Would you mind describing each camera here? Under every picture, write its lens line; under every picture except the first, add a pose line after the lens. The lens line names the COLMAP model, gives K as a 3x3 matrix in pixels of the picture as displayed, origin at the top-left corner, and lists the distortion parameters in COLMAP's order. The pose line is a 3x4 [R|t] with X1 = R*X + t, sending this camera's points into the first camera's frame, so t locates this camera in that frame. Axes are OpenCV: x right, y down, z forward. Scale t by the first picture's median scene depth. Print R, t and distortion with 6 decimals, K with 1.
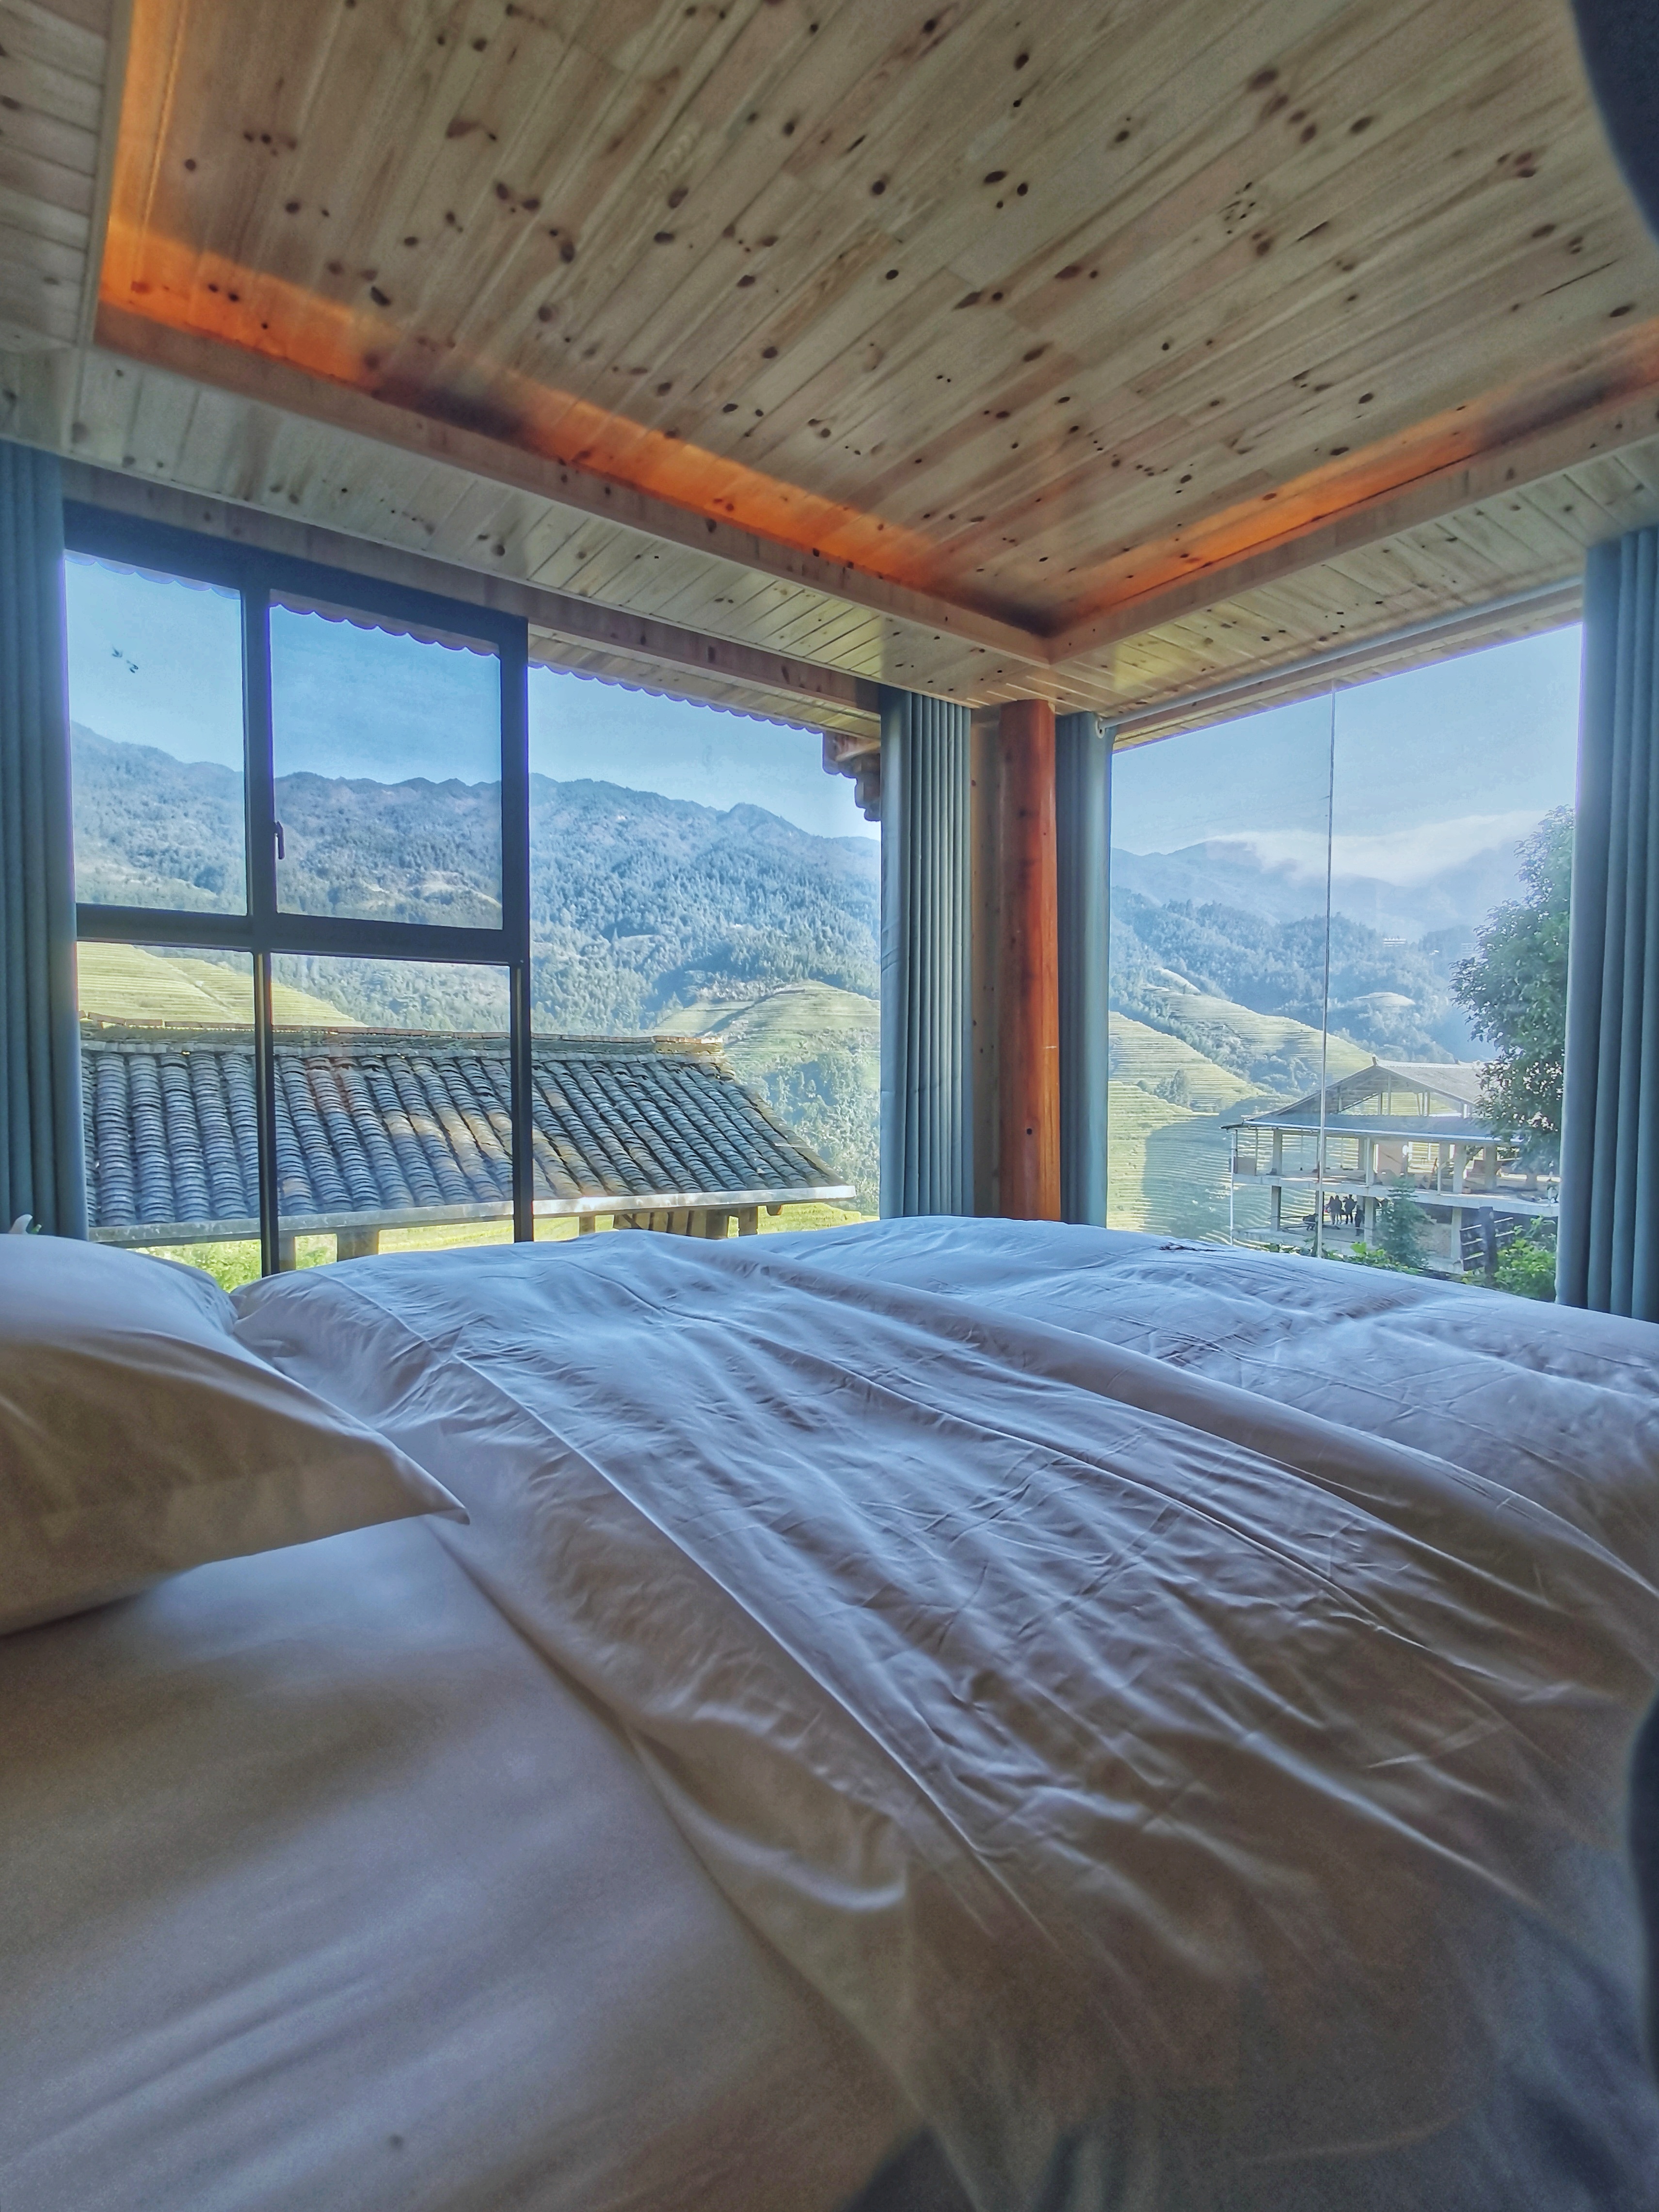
lens RADIAL K [[1101.9, 0, 827.0], [0, 1101.9, 1112.0], [0, 0, 1]] dist [0.000429, -0.000772]
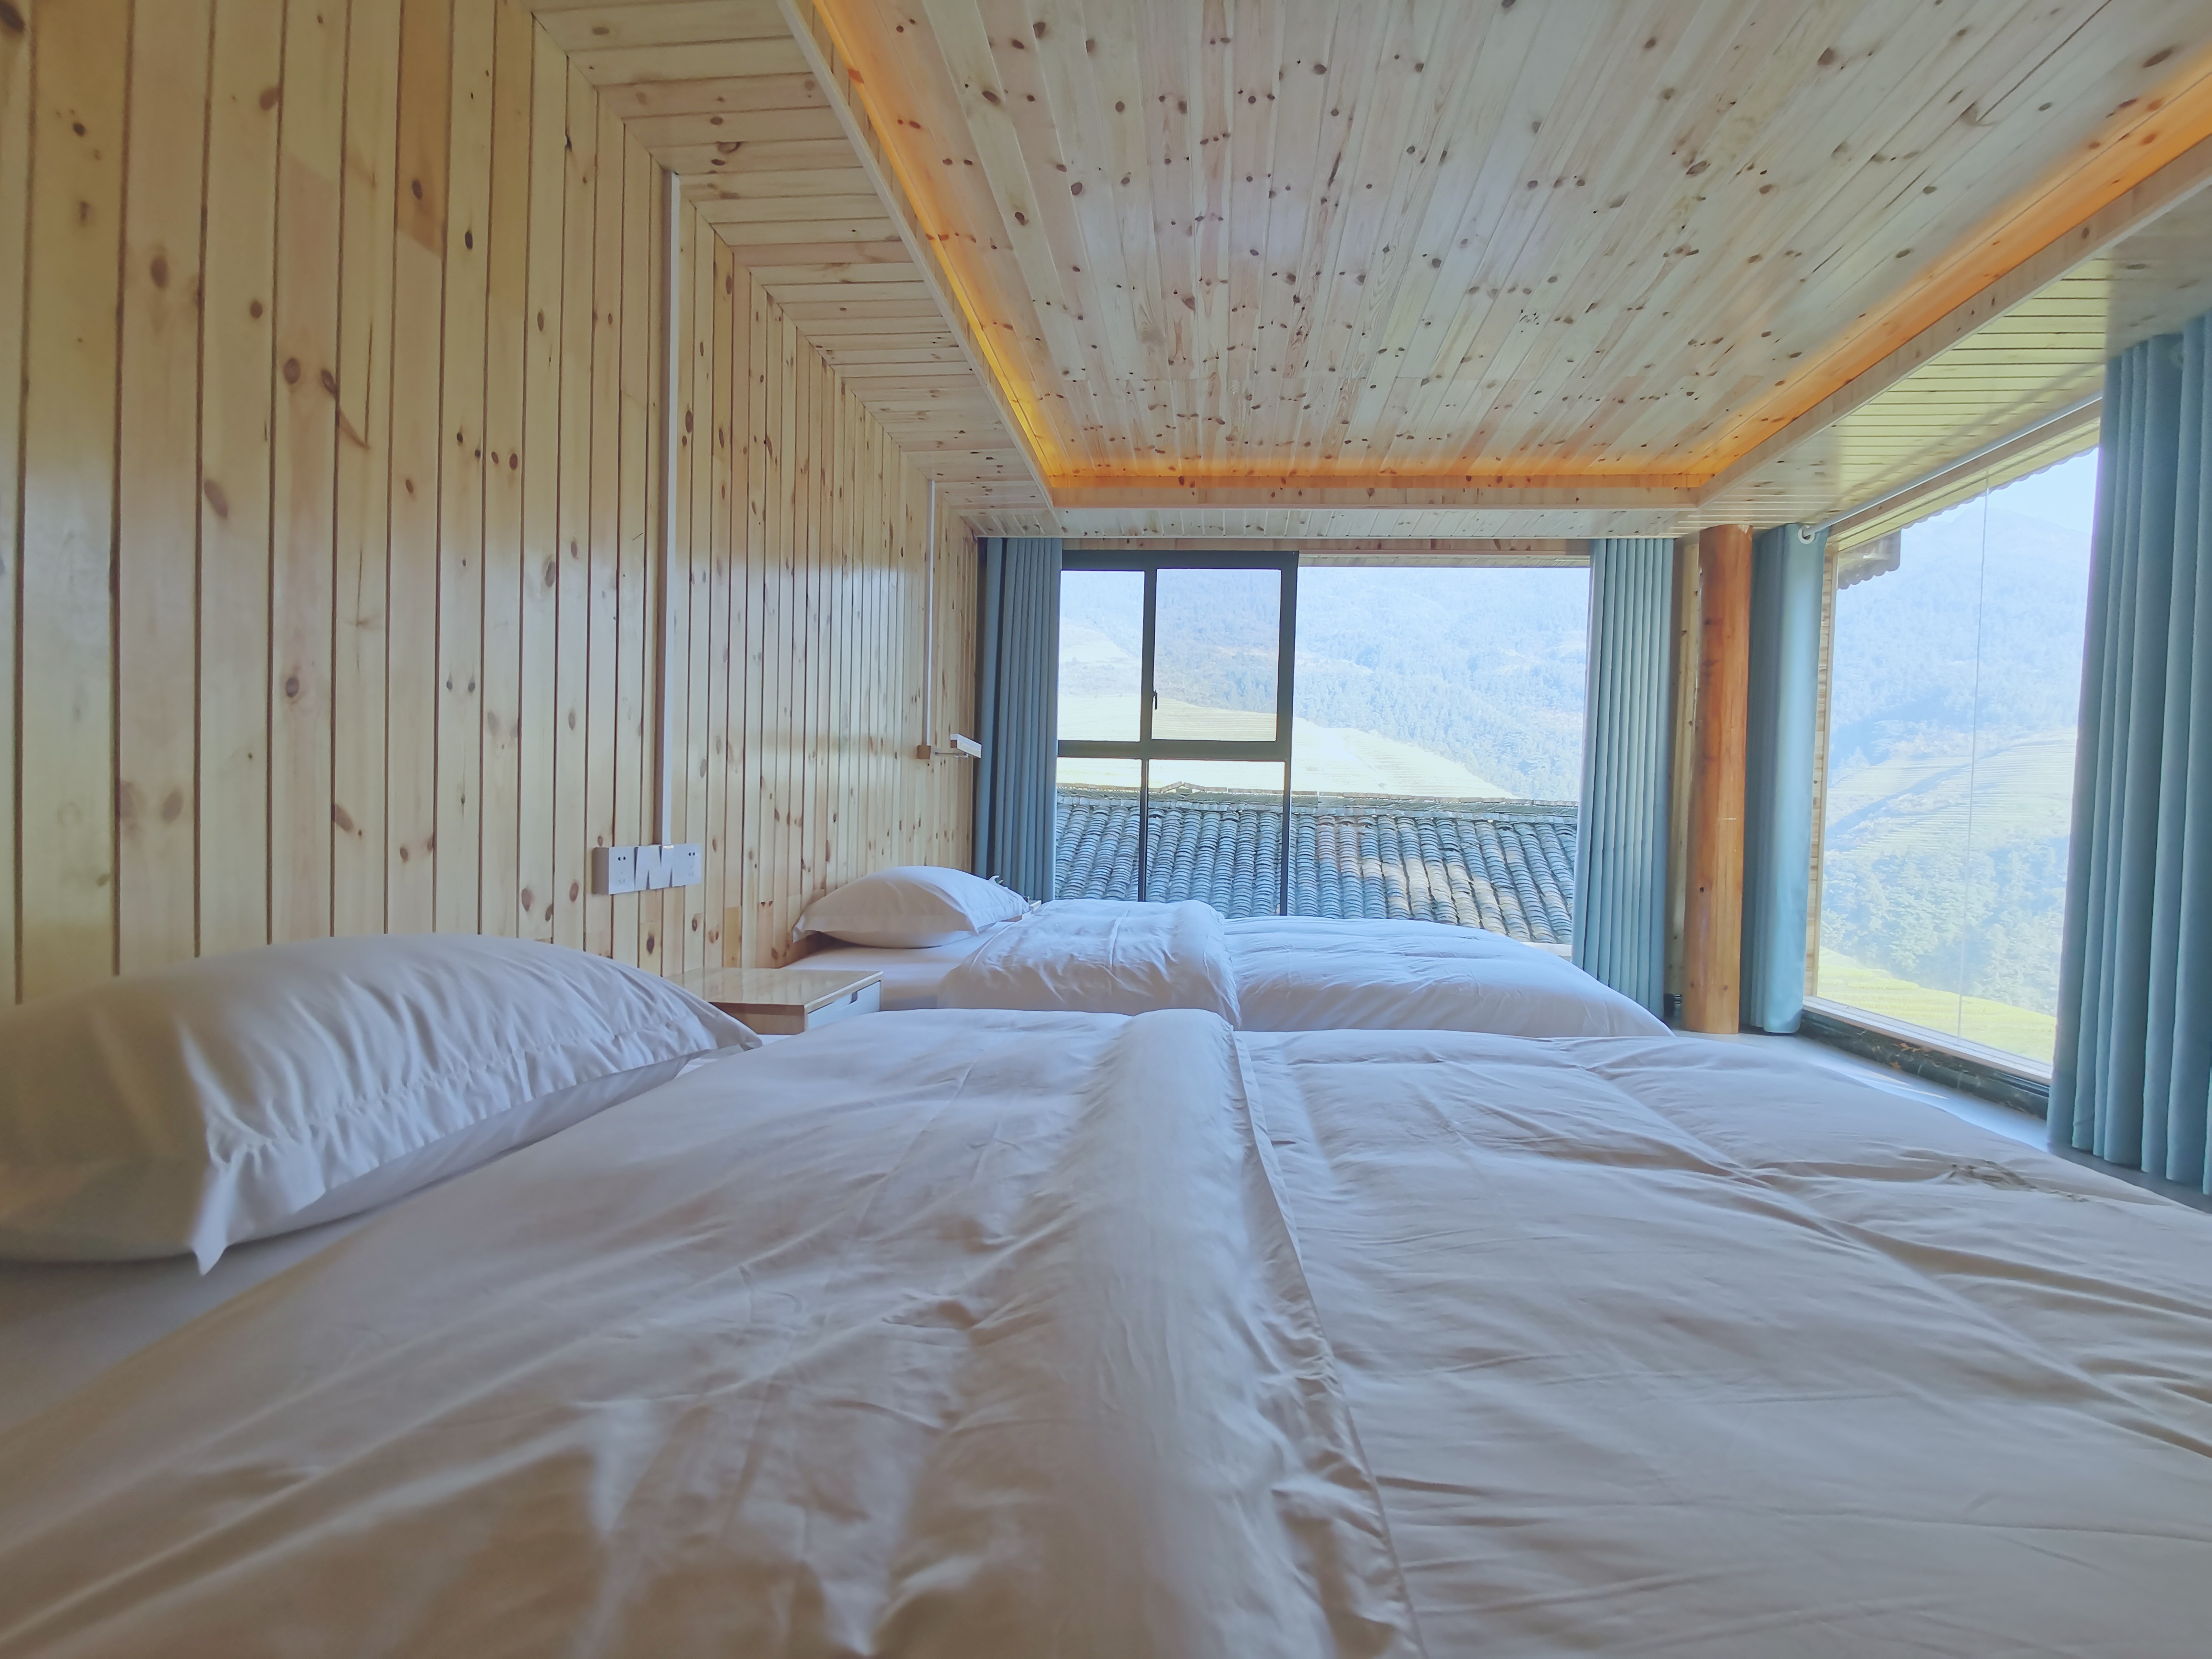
lens RADIAL K [[1101.9, 0, 1103.3], [0, 1101.9, 834.9], [0, 0, 1]] dist [0.000429, -0.000772]
pose [[0.735188, 0.030657, -0.677169, 0.198139], [-0.053730, 0.998469, -0.013131, 0.003700], [0.675730, 0.046037, 0.735710, -0.119351]]
